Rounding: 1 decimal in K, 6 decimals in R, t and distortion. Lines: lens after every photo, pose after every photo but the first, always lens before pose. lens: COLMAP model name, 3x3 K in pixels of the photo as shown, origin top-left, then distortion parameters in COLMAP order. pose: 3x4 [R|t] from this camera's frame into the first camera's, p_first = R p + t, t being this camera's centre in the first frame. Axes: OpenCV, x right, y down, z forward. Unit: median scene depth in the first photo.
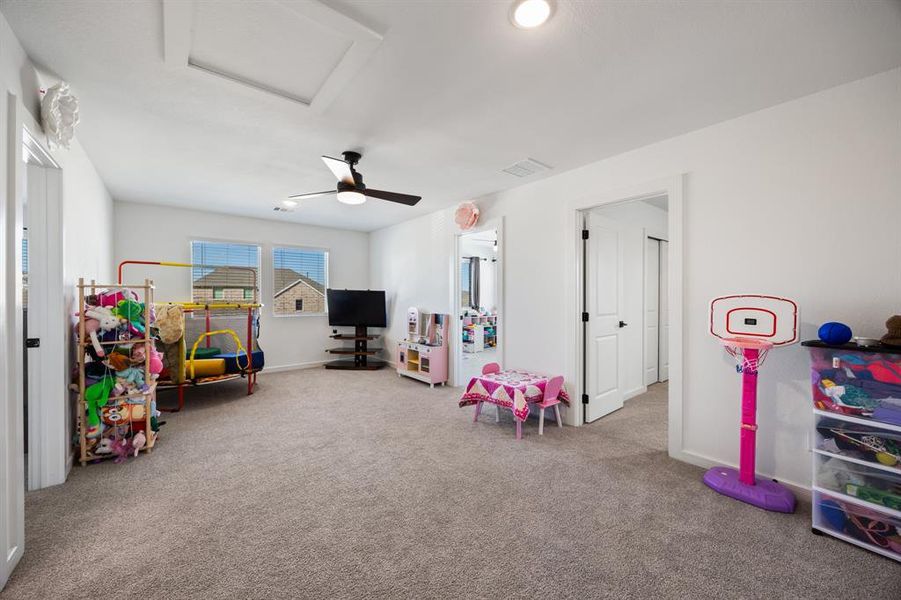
lens RADIAL K [[343.7, 0, 452.8], [0, 343.7, 299.3], [0, 0, 1]] dist [-0.001938, -0.000077]
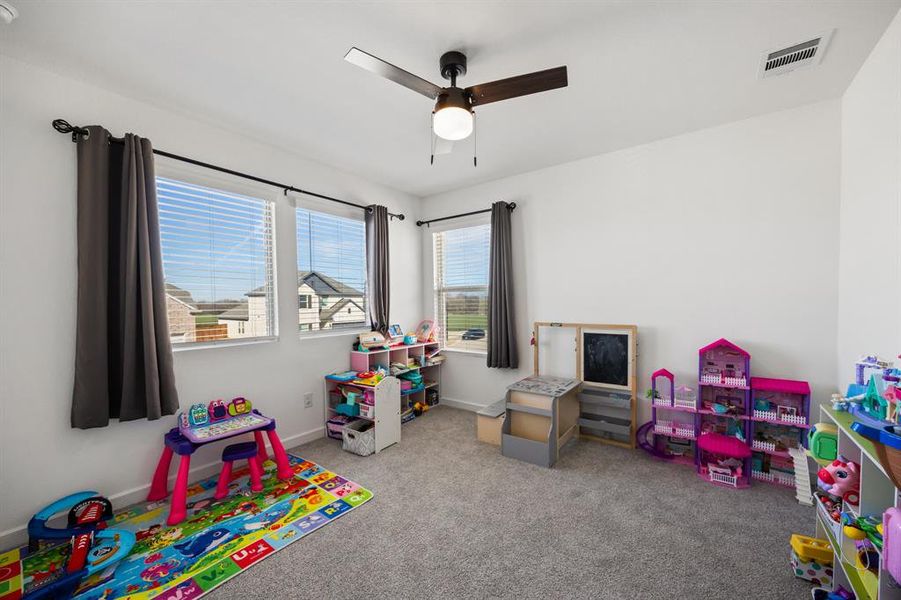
lens RADIAL K [[343.7, 0, 452.8], [0, 343.7, 299.3], [0, 0, 1]] dist [-0.001938, -0.000077]
pose [[0.969375, -0.012067, 0.245287, 0.049801], [0.014877, 0.999843, -0.009608, -0.004732], [-0.245133, 0.012963, 0.969403, 0.569558]]
